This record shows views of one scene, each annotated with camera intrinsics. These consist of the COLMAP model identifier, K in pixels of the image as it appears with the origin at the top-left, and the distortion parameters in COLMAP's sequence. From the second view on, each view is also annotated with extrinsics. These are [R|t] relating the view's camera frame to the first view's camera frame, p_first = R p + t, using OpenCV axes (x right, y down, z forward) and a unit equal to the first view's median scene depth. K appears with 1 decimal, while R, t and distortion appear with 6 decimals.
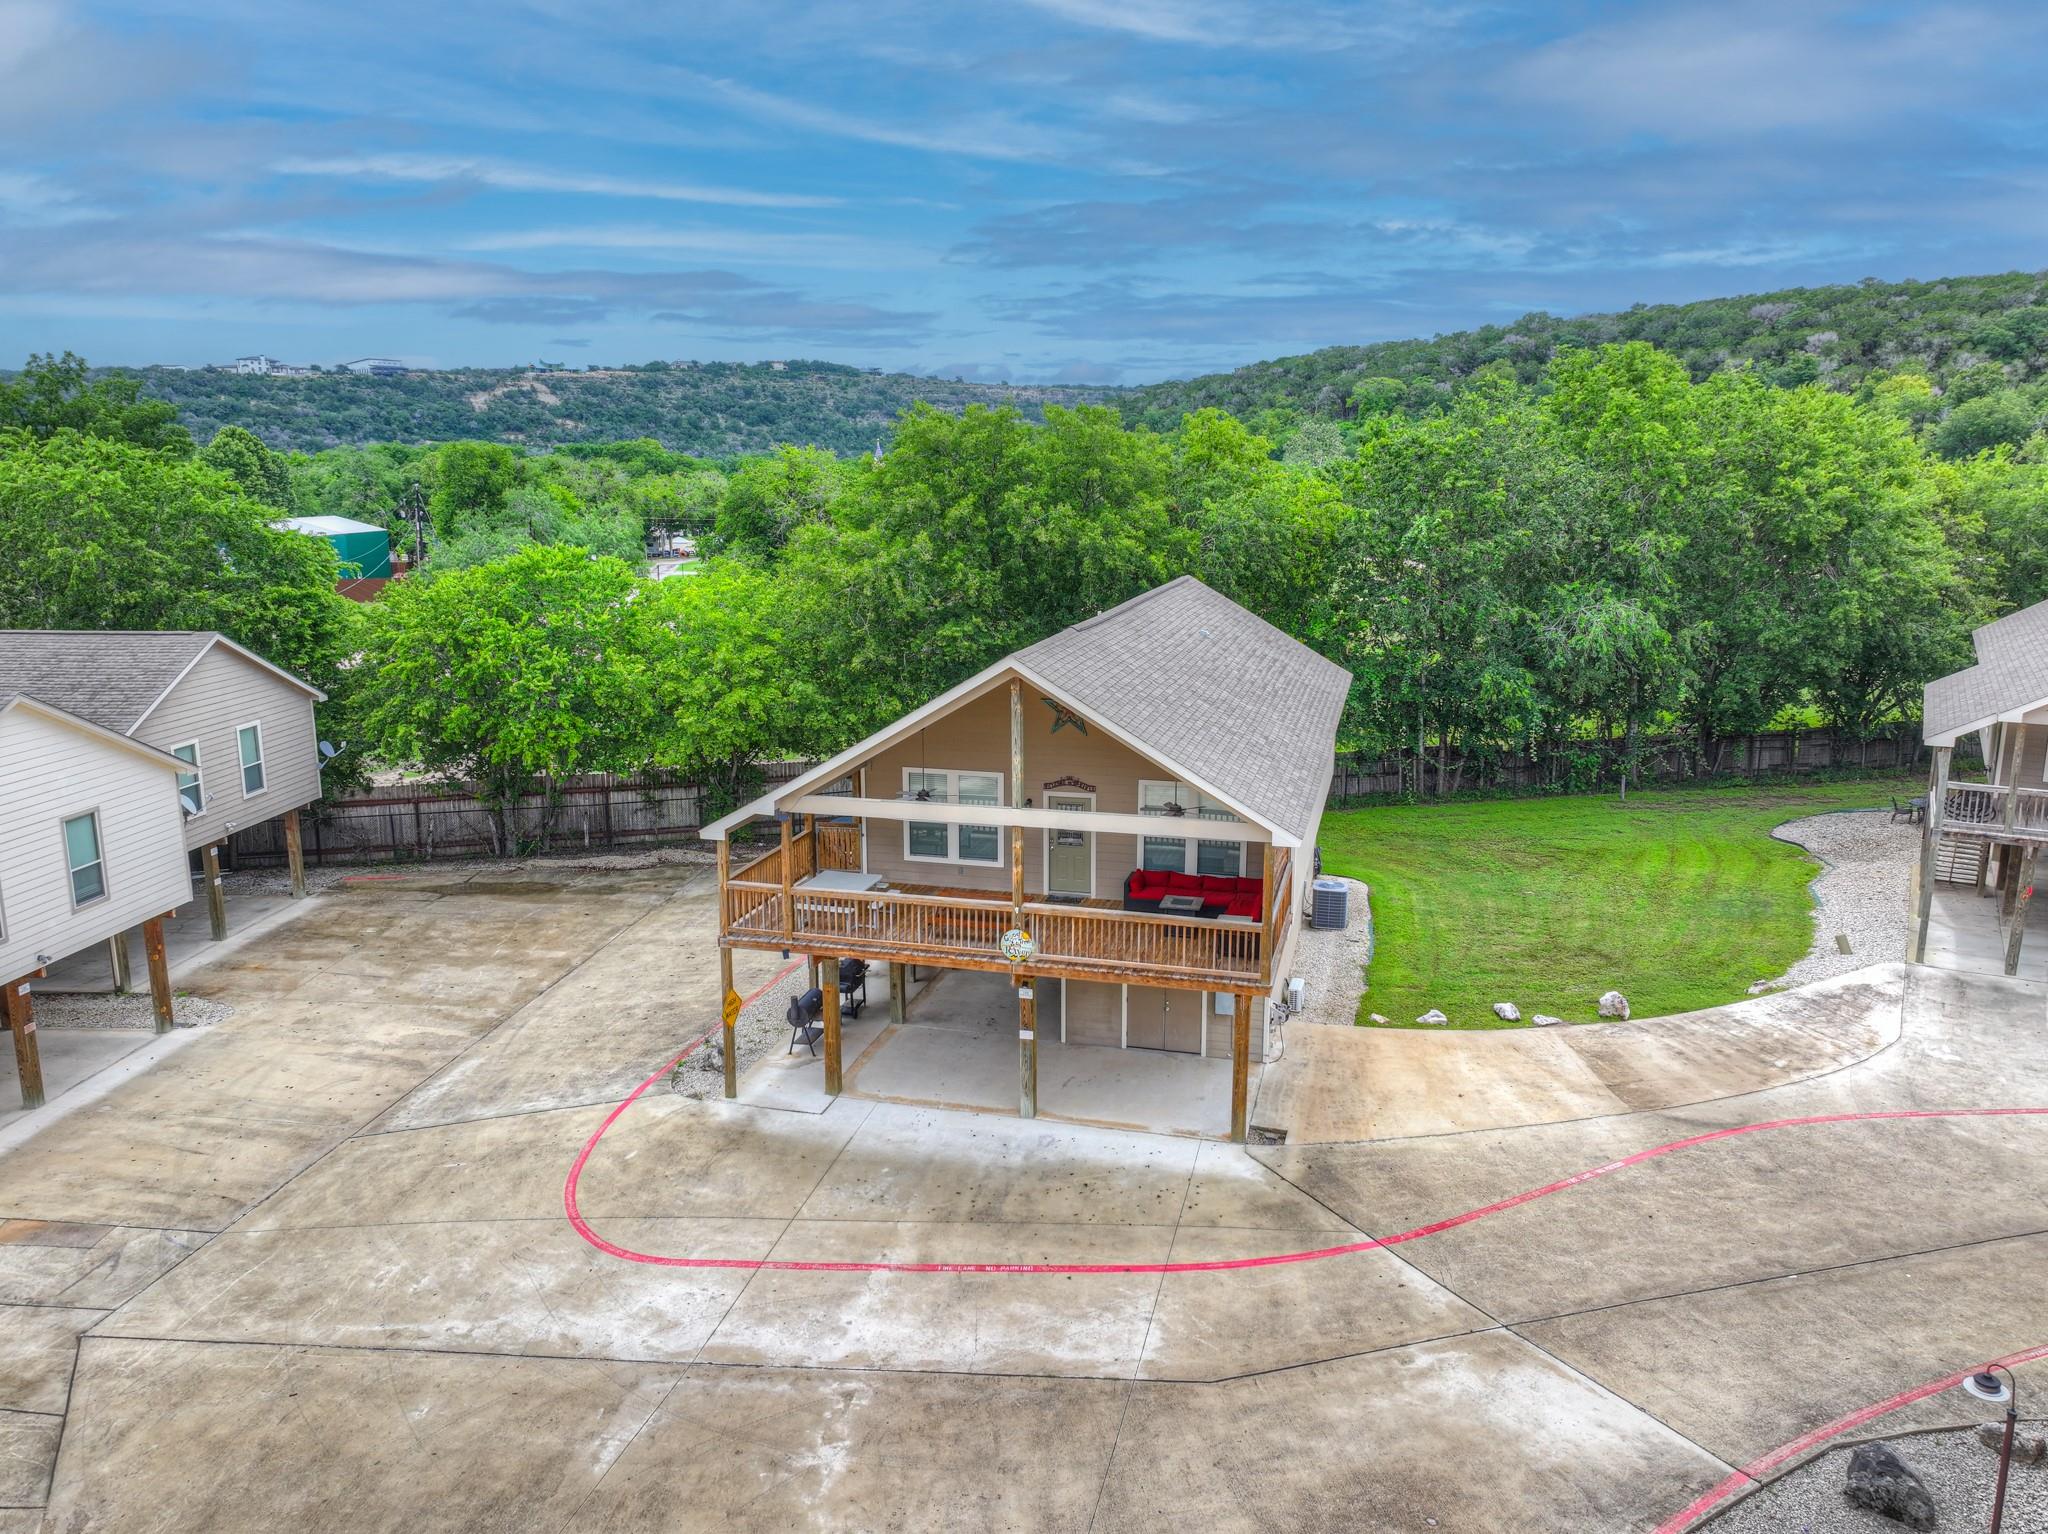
lens RADIAL K [[1442.6, 0, 1024.0], [0, 1442.6, 767.0], [0, 0, 1]] dist [-0.006166, 0.016392]
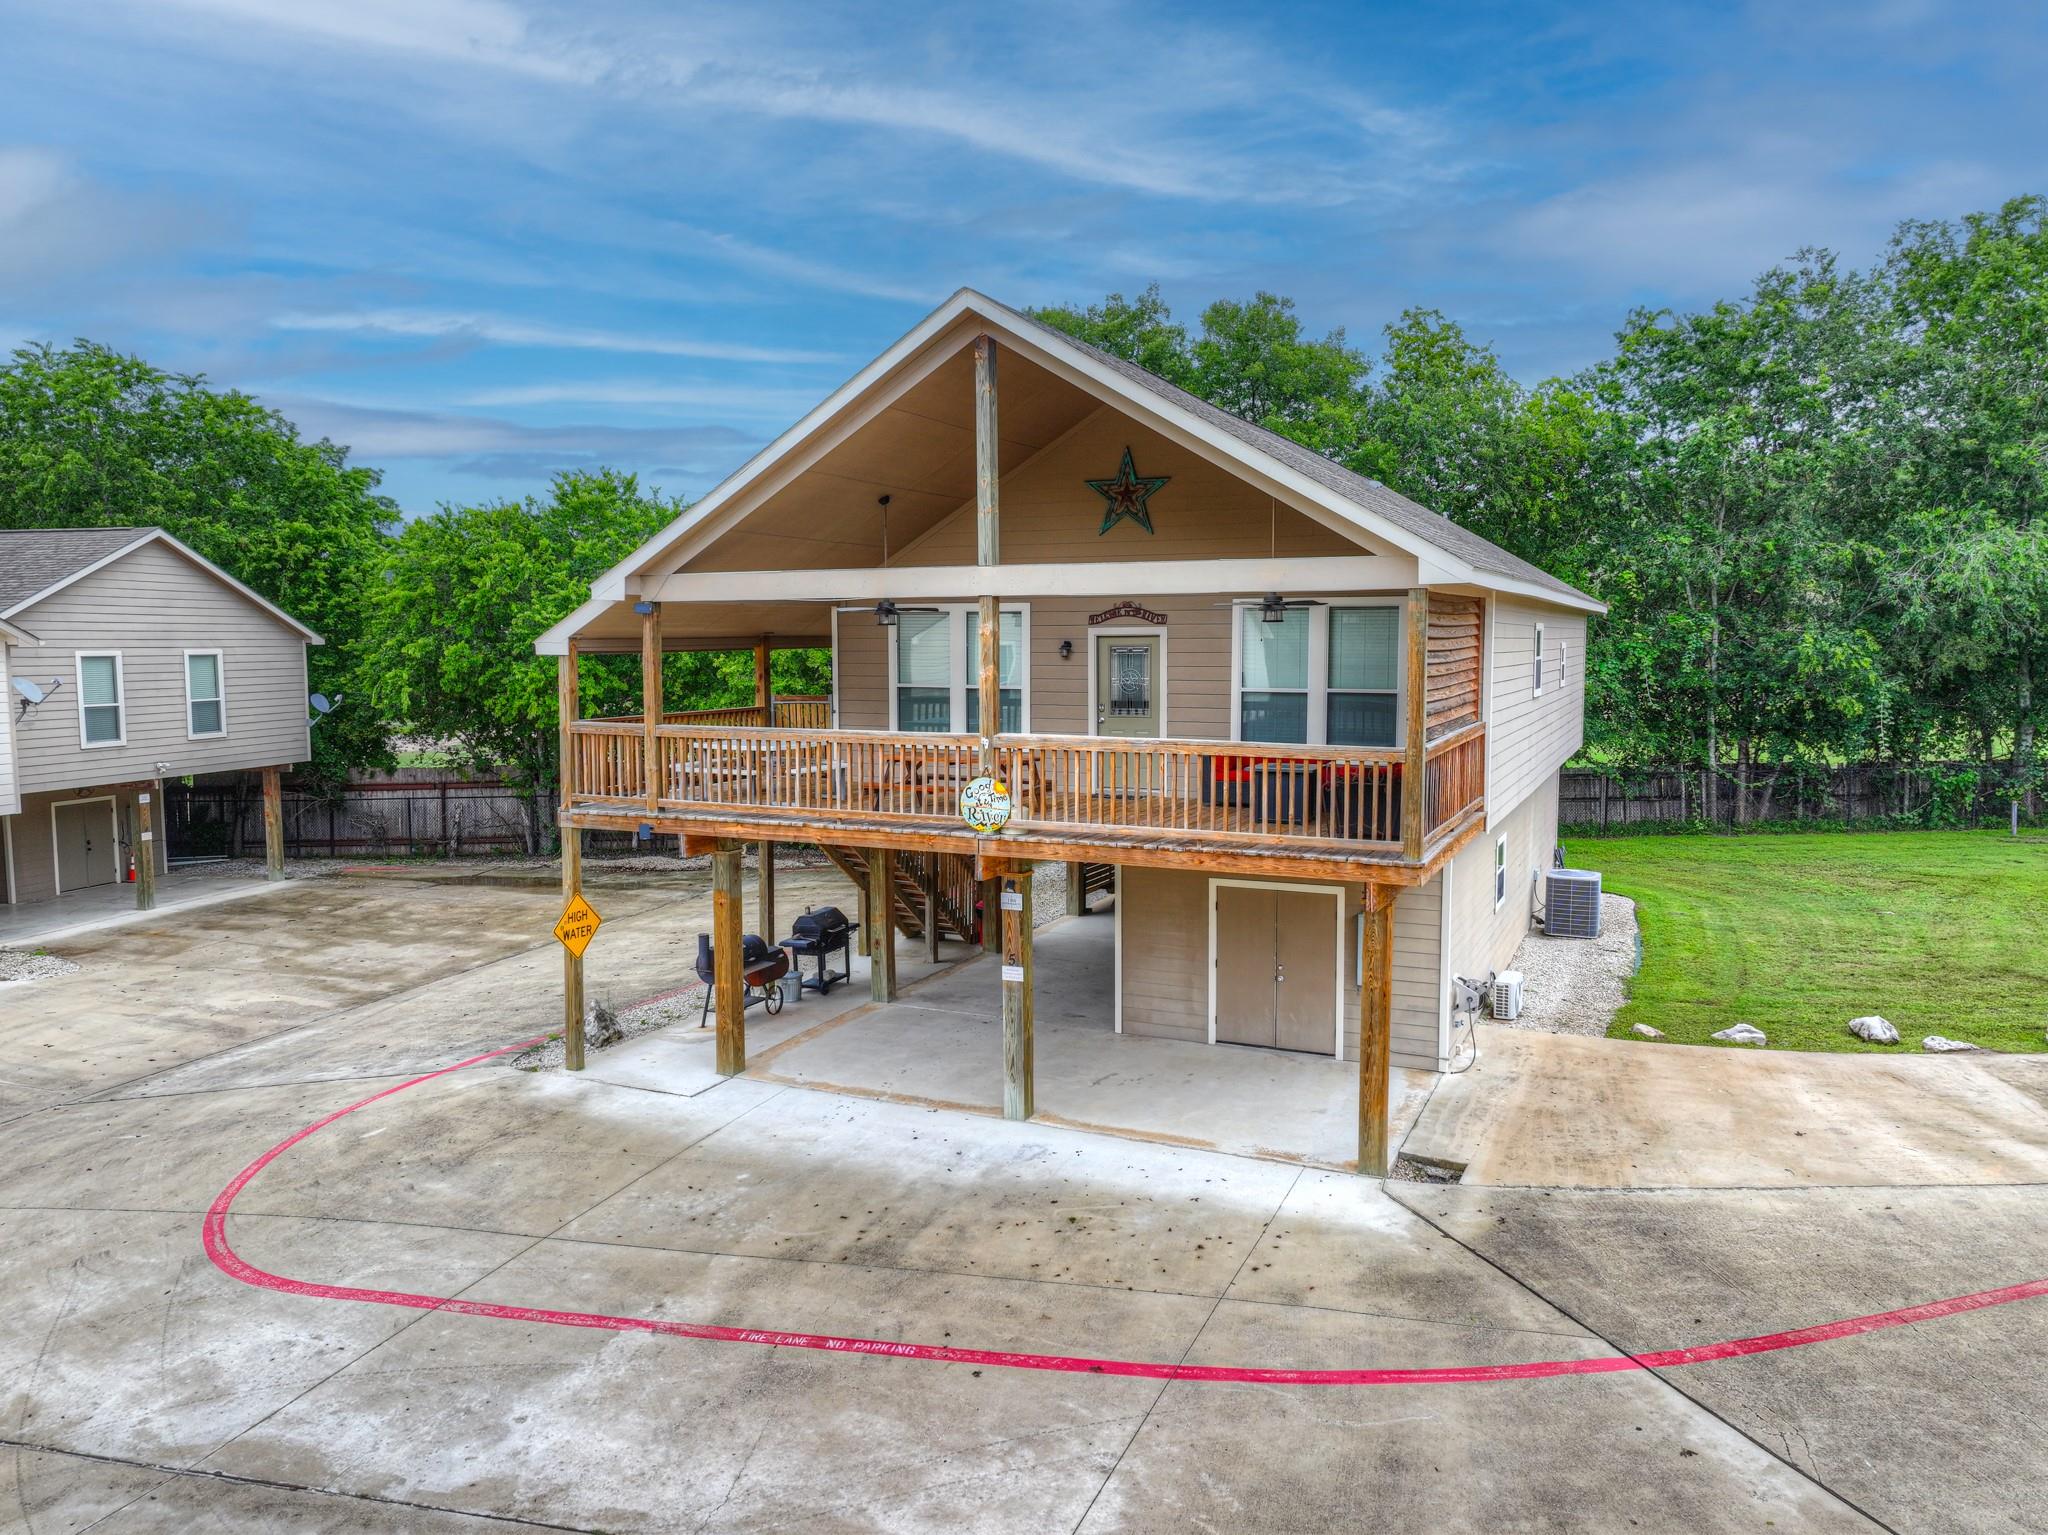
lens RADIAL K [[1442.6, 0, 1024.0], [0, 1442.6, 767.5], [0, 0, 1]] dist [-0.006166, 0.016392]
pose [[0.984293, 0.013795, -0.176001, 0.099446], [-0.033663, 0.993316, -0.110405, 0.150924], [0.173302, 0.114595, 0.978179, 0.369628]]
